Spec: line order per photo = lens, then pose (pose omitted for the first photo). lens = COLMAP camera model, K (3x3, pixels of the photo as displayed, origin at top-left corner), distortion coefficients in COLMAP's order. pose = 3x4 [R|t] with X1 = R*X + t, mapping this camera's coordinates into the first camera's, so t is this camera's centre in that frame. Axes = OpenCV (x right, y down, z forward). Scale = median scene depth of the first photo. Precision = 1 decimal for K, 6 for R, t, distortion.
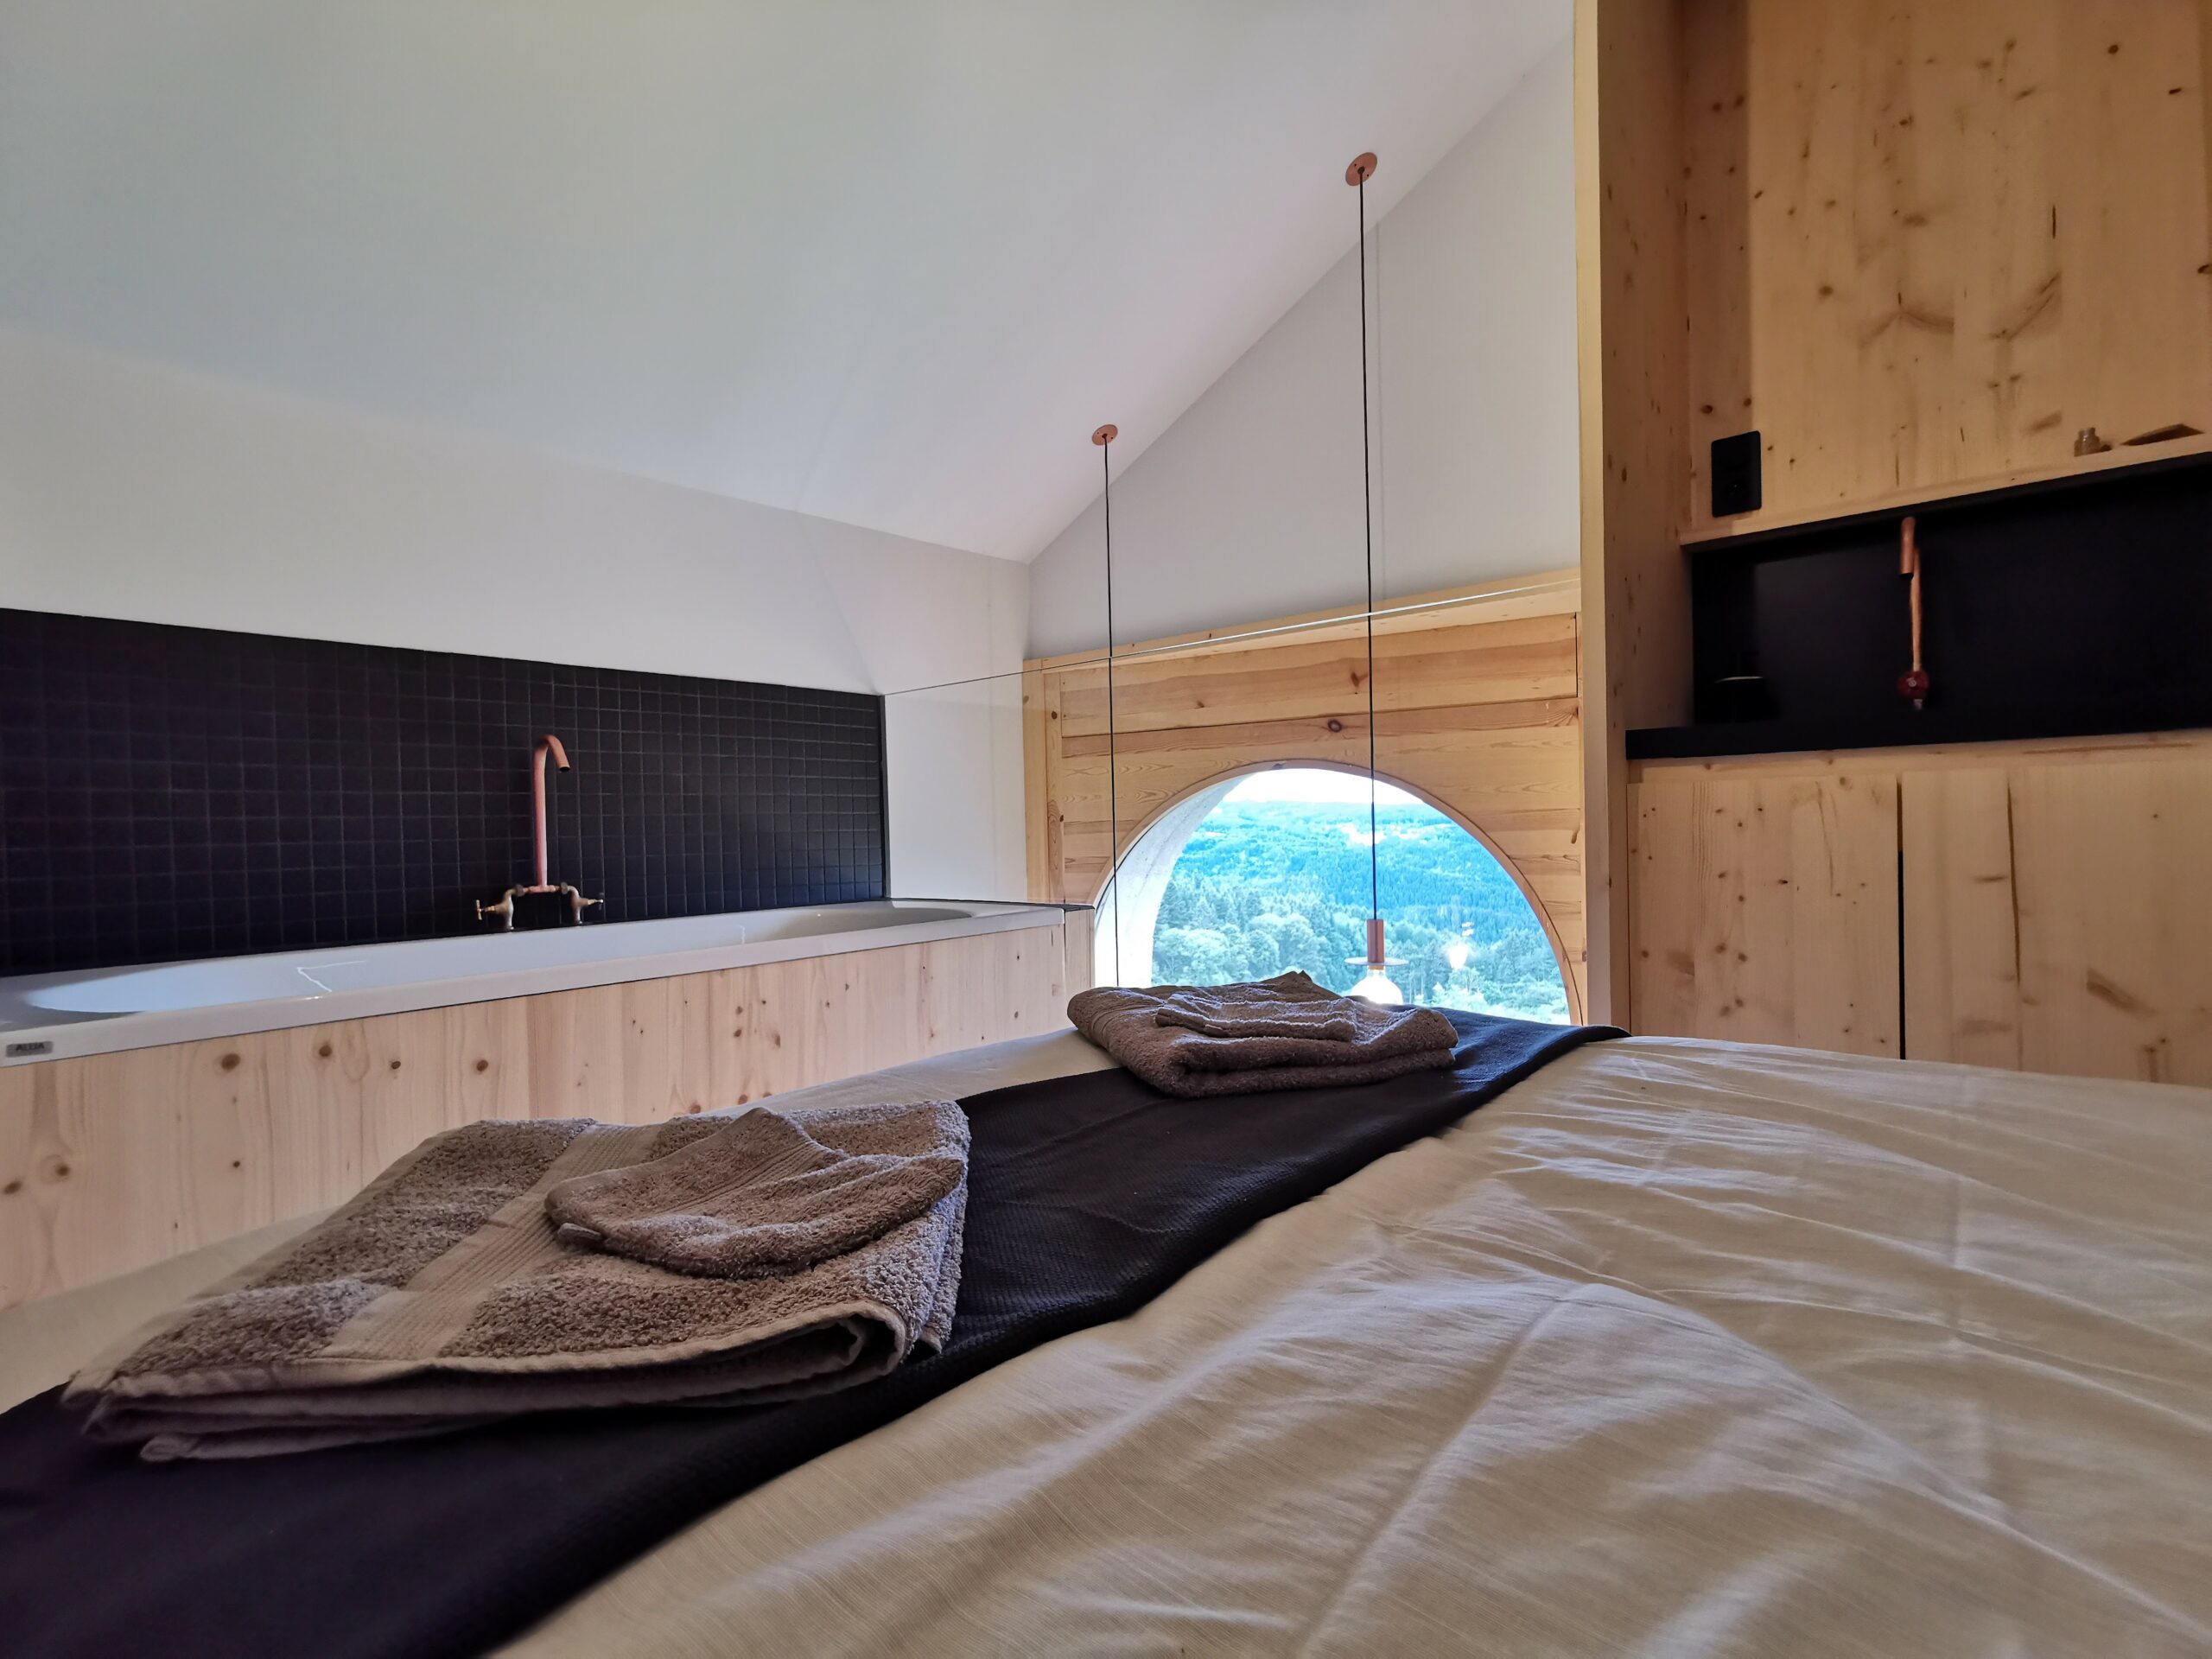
lens RADIAL K [[1026.6, 0, 1114.1], [0, 1026.6, 842.2], [0, 0, 1]] dist [-0.006792, 0.009778]
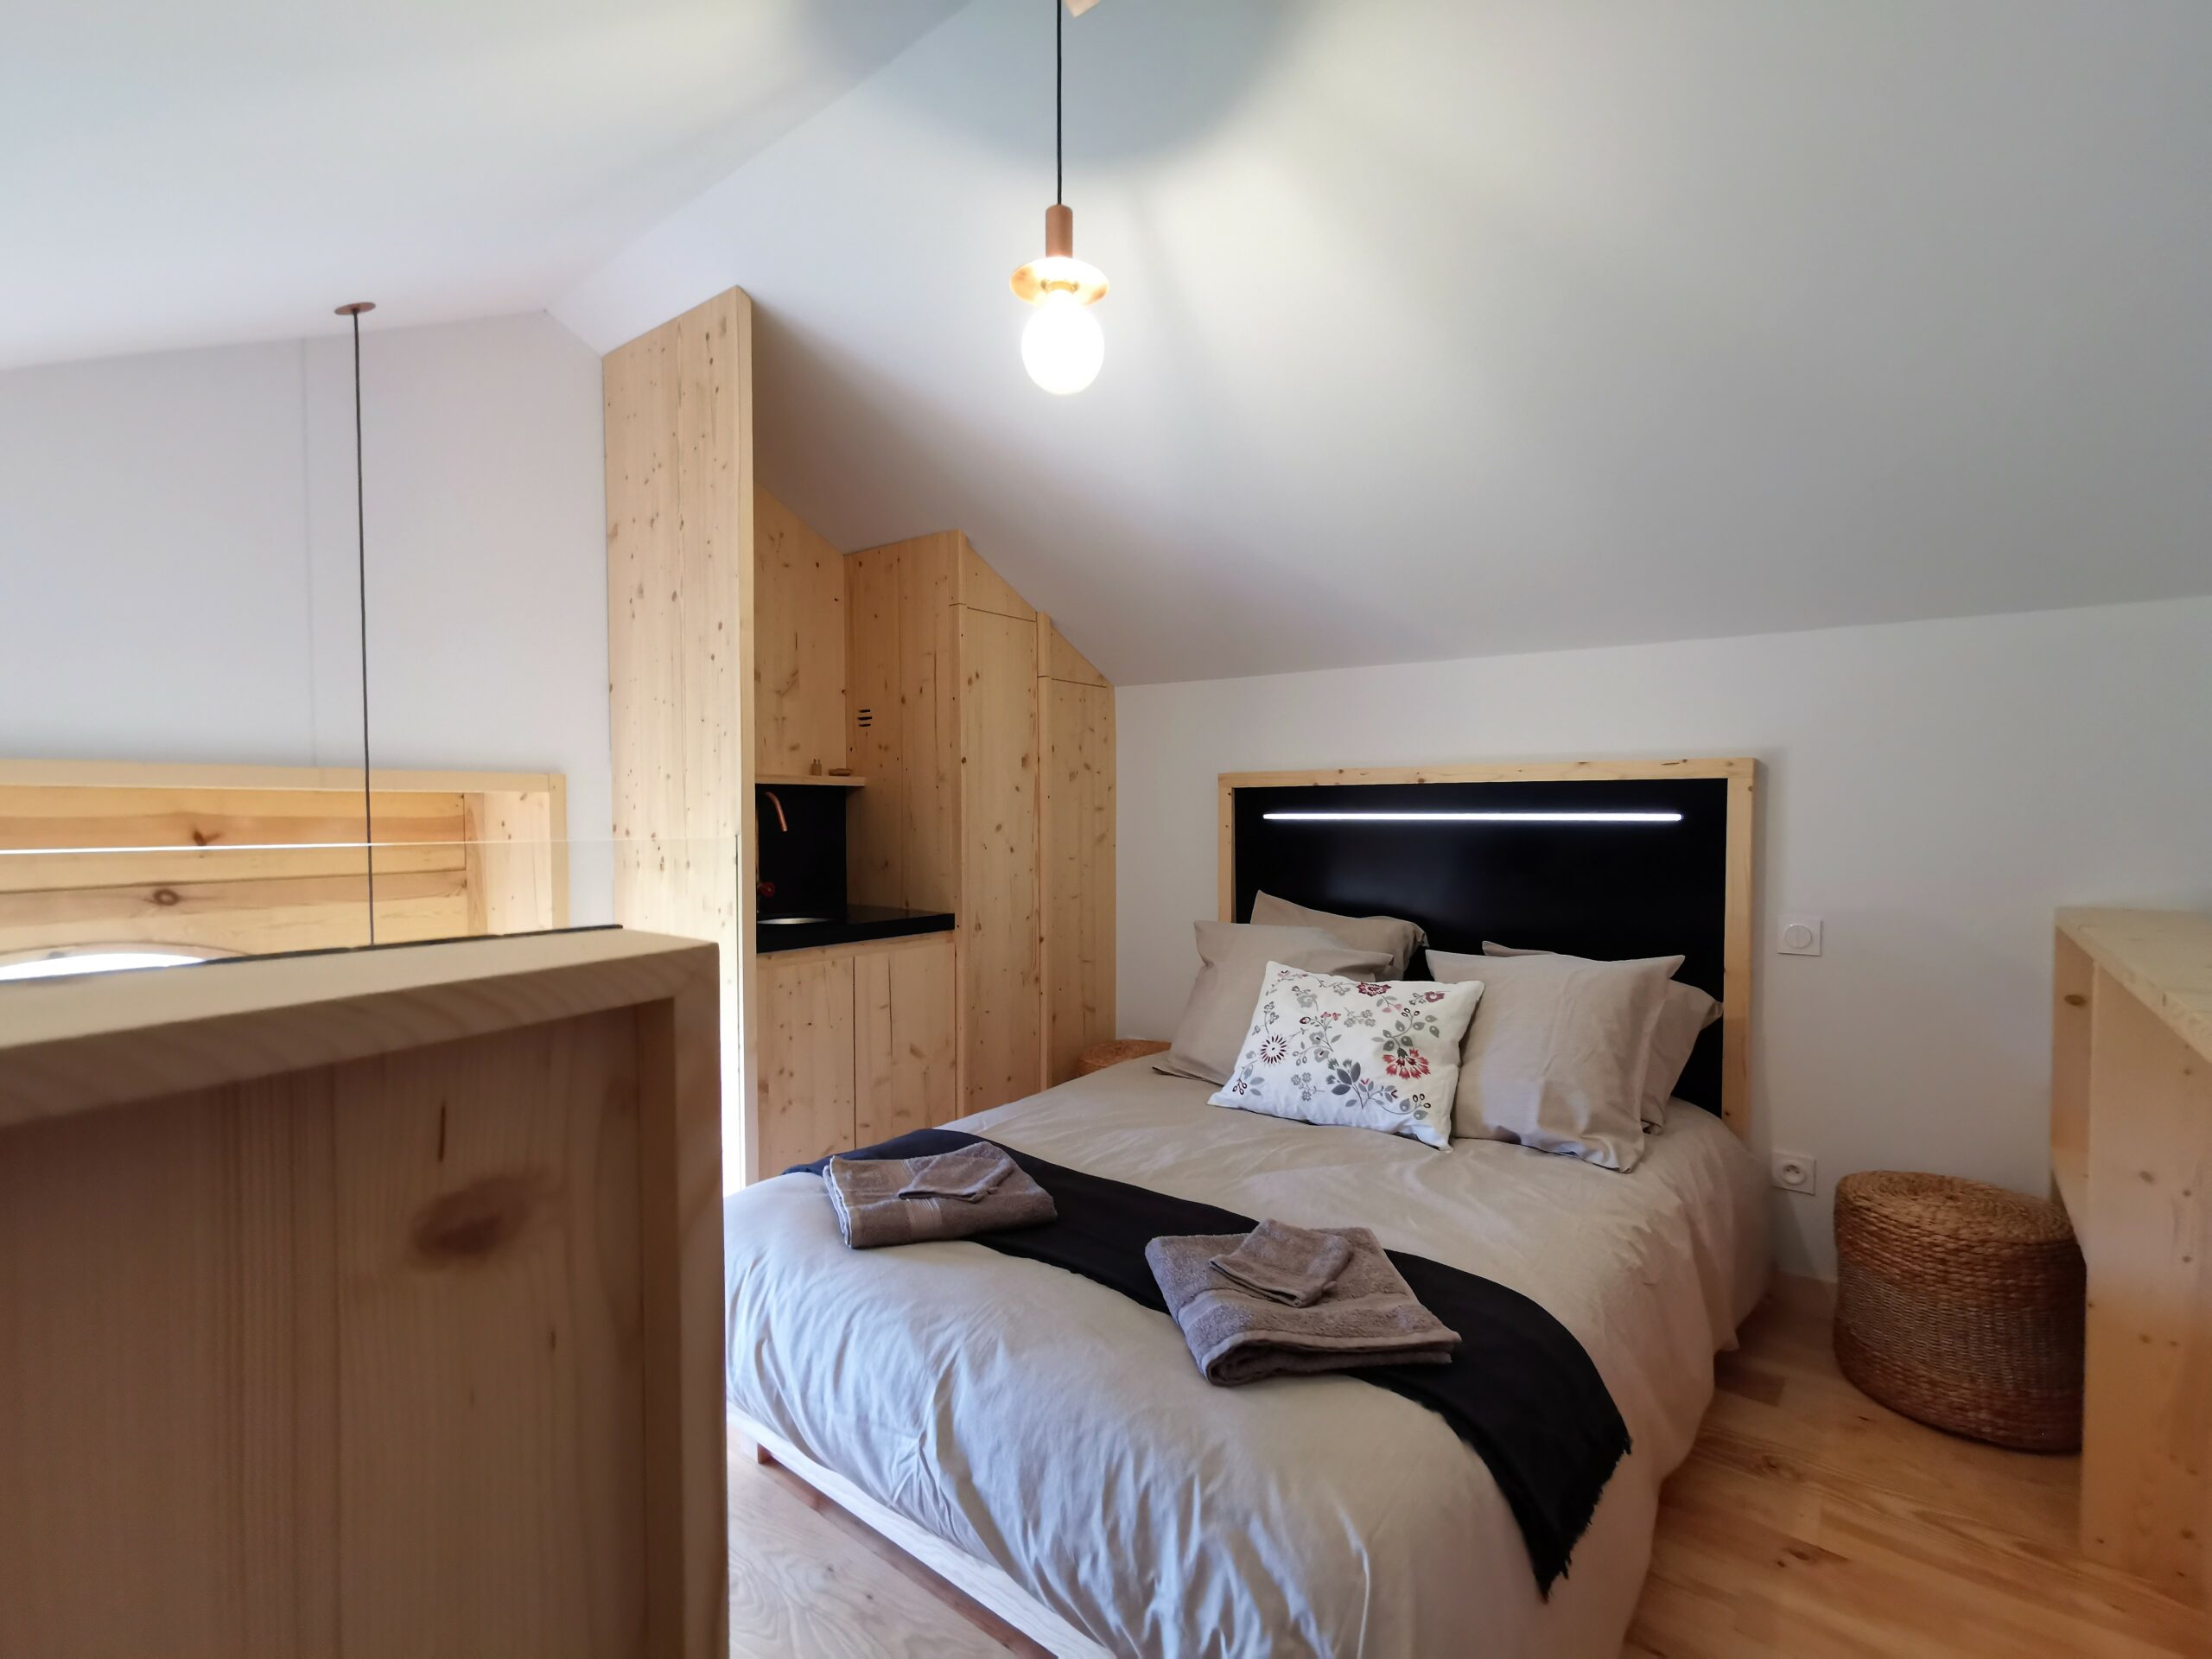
lens RADIAL K [[1026.6, 0, 1114.1], [0, 1026.6, 842.2], [0, 0, 1]] dist [-0.006792, 0.009778]
pose [[-0.045621, -0.007605, 0.998930, -1.026990], [0.015524, 0.999845, 0.008321, -0.259203], [-0.998838, 0.015887, -0.045496, 0.546254]]
